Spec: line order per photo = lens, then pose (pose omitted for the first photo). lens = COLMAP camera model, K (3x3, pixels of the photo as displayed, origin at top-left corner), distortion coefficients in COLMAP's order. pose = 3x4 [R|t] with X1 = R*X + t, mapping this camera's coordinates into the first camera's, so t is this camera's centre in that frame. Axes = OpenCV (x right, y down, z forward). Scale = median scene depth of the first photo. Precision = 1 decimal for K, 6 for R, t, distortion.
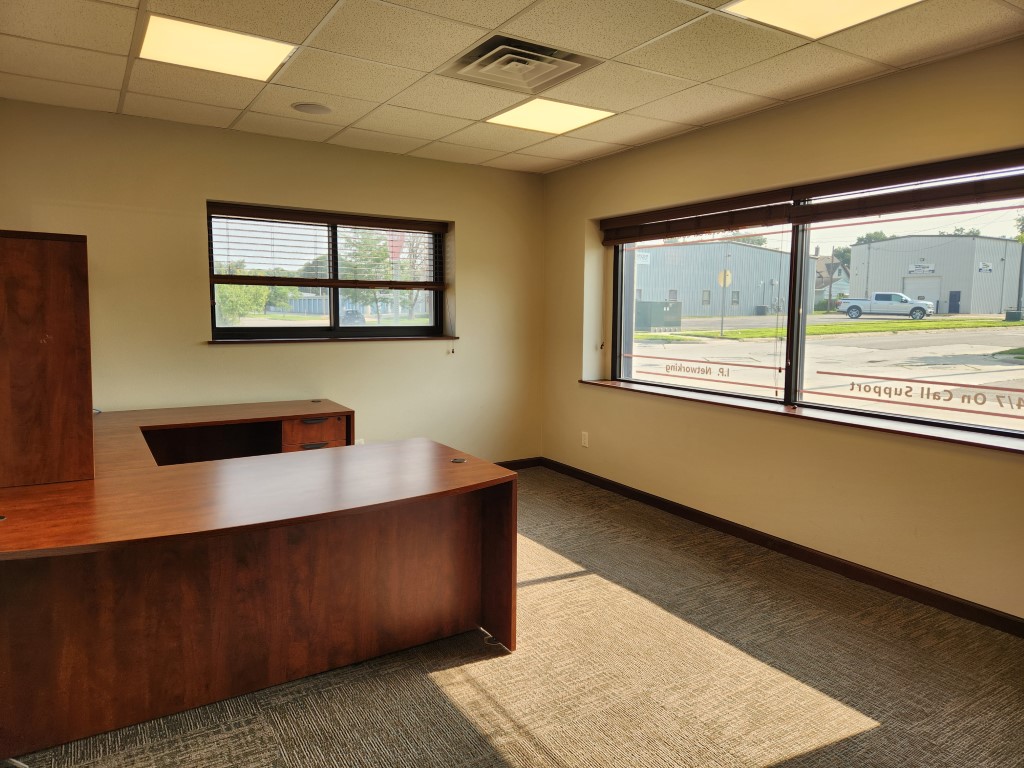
lens RADIAL K [[681.0, 0, 510.3], [0, 681.0, 383.2], [0, 0, 1]] dist [0.041347, -0.002655]
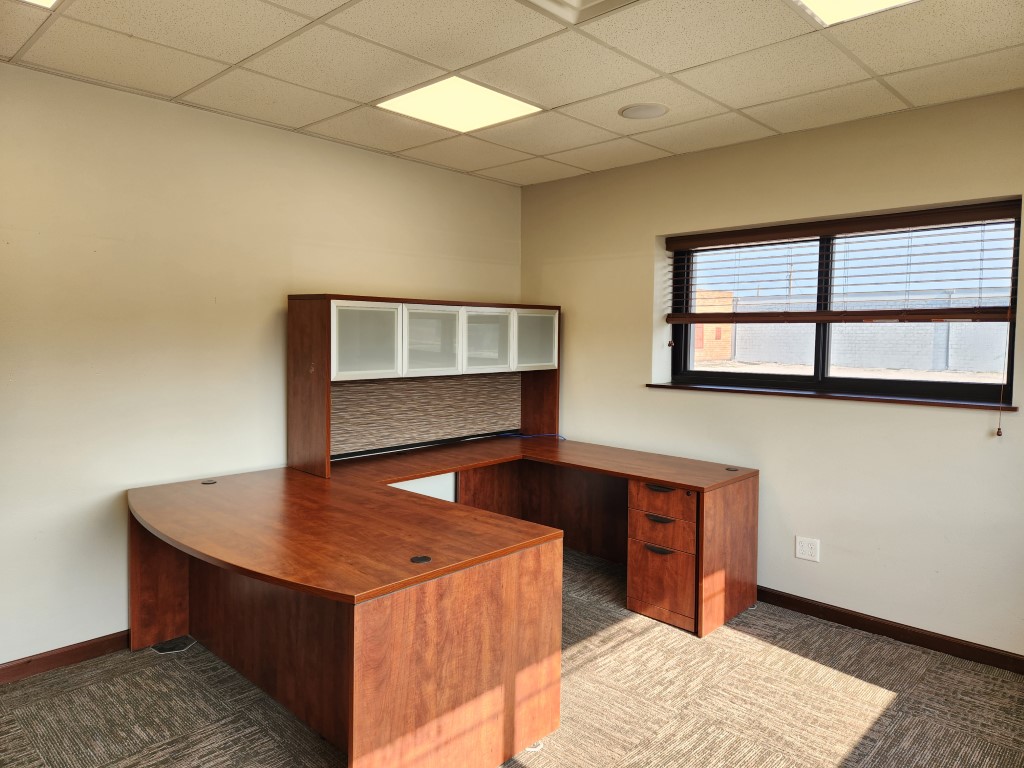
lens RADIAL K [[681.0, 0, 510.5], [0, 681.0, 378.3], [0, 0, 1]] dist [0.041347, -0.002655]
pose [[0.249141, 0.052604, -0.967037, 0.373983], [-0.114797, 0.993088, 0.024446, -0.061877], [0.961639, 0.104922, 0.253458, 0.510217]]
